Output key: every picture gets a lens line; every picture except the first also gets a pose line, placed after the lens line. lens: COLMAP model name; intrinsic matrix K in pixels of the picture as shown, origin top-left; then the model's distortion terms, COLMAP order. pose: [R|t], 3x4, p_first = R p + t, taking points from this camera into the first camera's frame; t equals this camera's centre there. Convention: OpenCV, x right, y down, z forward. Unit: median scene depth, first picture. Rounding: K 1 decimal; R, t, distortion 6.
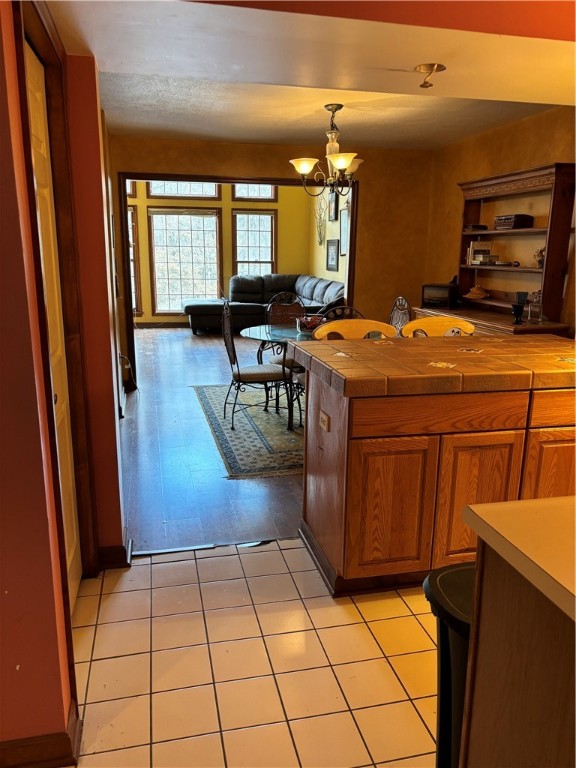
lens RADIAL K [[575.7, 0, 291.2], [0, 575.7, 386.7], [0, 0, 1]] dist [0.037215, 0.000595]
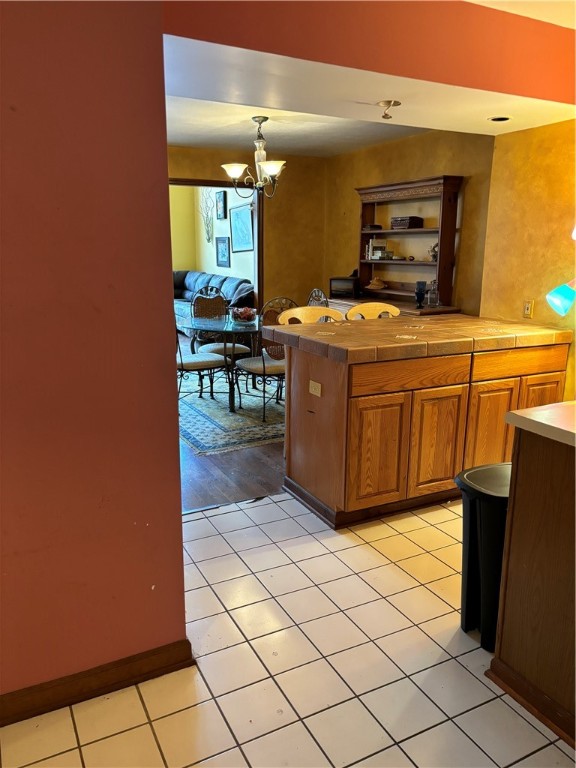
lens RADIAL K [[575.7, 0, 291.2], [0, 575.7, 386.7], [0, 0, 1]] dist [0.037215, 0.000595]
pose [[0.969698, -0.061614, 0.236411, -0.163699], [0.060460, 0.998097, 0.012134, 0.022829], [-0.236709, 0.002527, 0.971577, -0.097354]]
